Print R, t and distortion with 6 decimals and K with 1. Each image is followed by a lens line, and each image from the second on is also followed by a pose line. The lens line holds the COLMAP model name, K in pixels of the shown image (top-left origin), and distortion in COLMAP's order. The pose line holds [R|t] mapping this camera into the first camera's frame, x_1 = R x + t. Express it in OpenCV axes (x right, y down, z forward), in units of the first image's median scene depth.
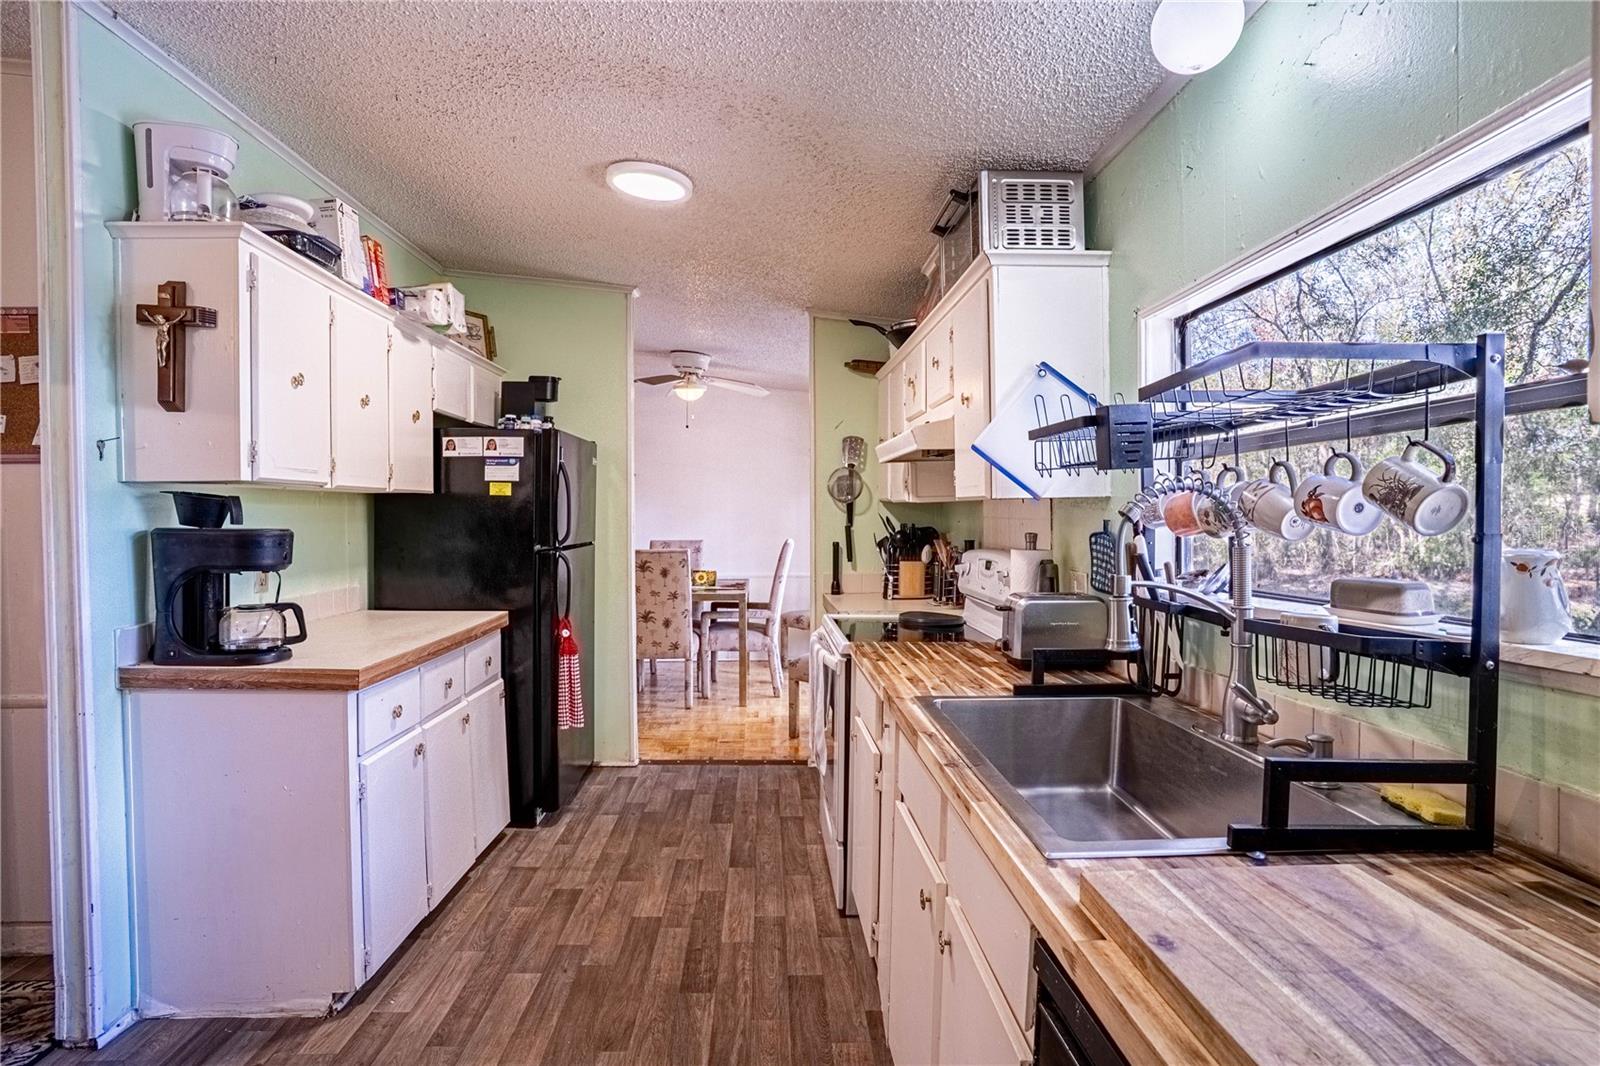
lens RADIAL K [[789.9, 0, 795.0], [0, 789.9, 539.6], [0, 0, 1]] dist [-0.039991, 0.009429]
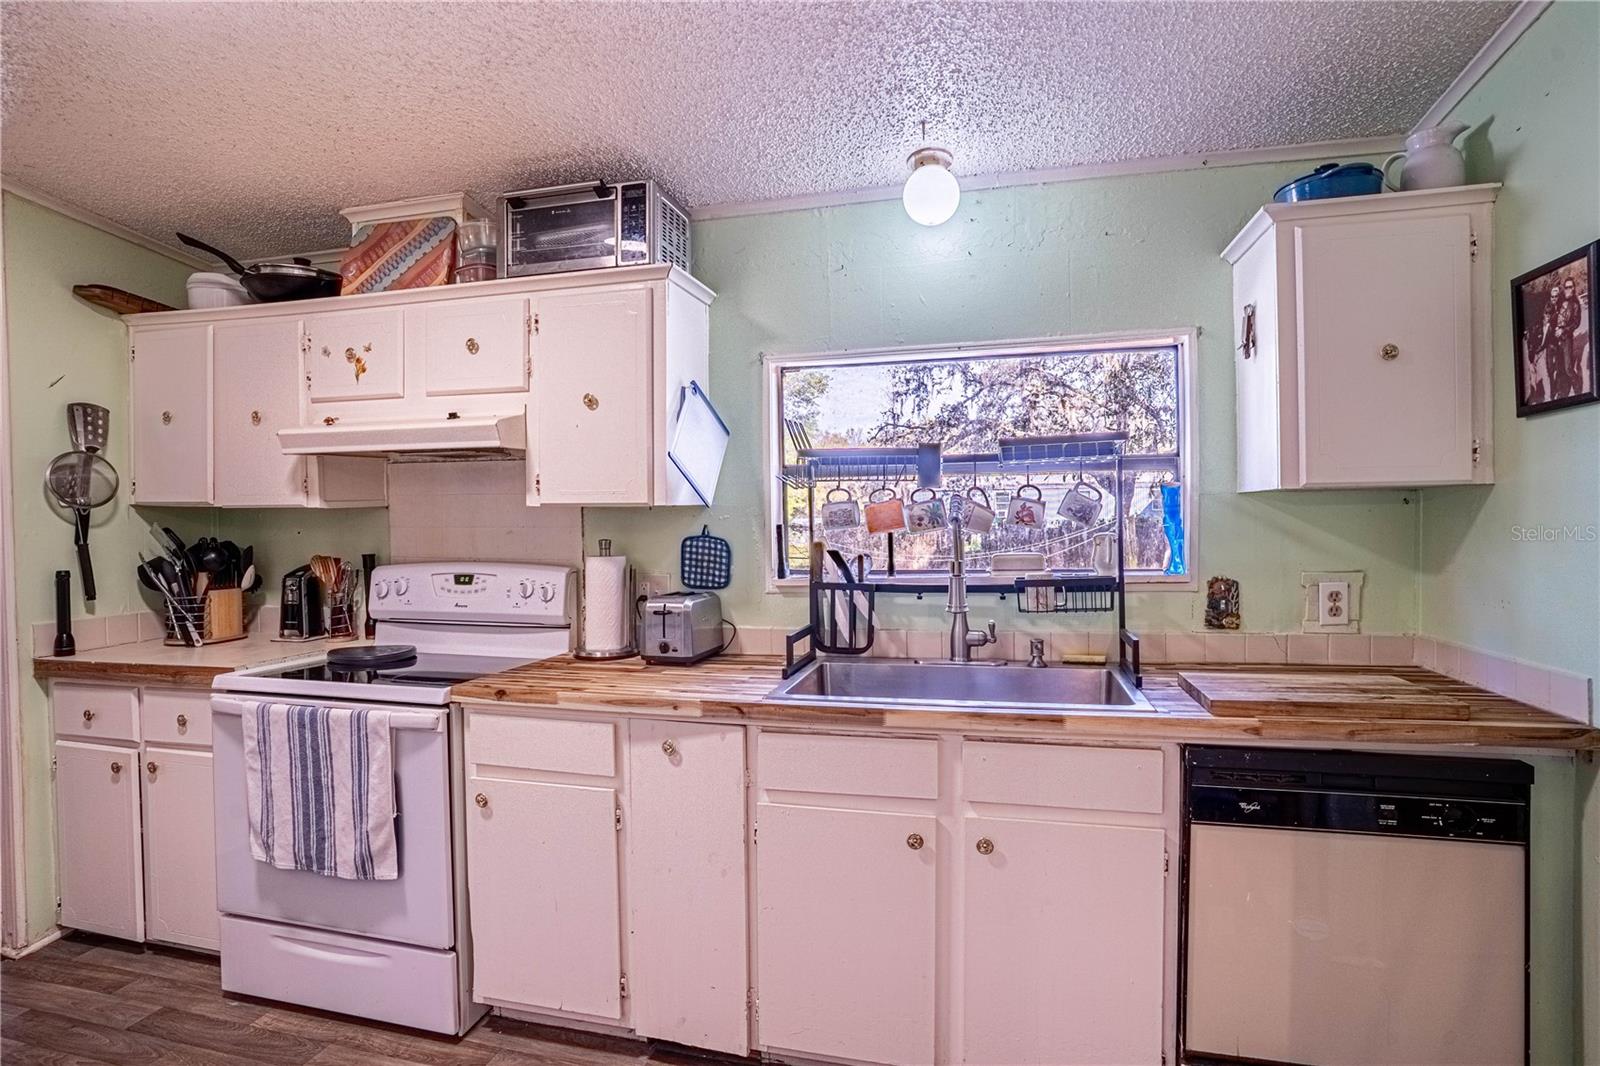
lens RADIAL K [[789.9, 0, 795.5], [0, 789.9, 522.9], [0, 0, 1]] dist [-0.039991, 0.009429]
pose [[0.291102, -0.009536, 0.956645, -0.355693], [0.037357, 0.999301, -0.001406, -0.011997], [-0.955963, 0.036146, 0.291254, 0.274679]]
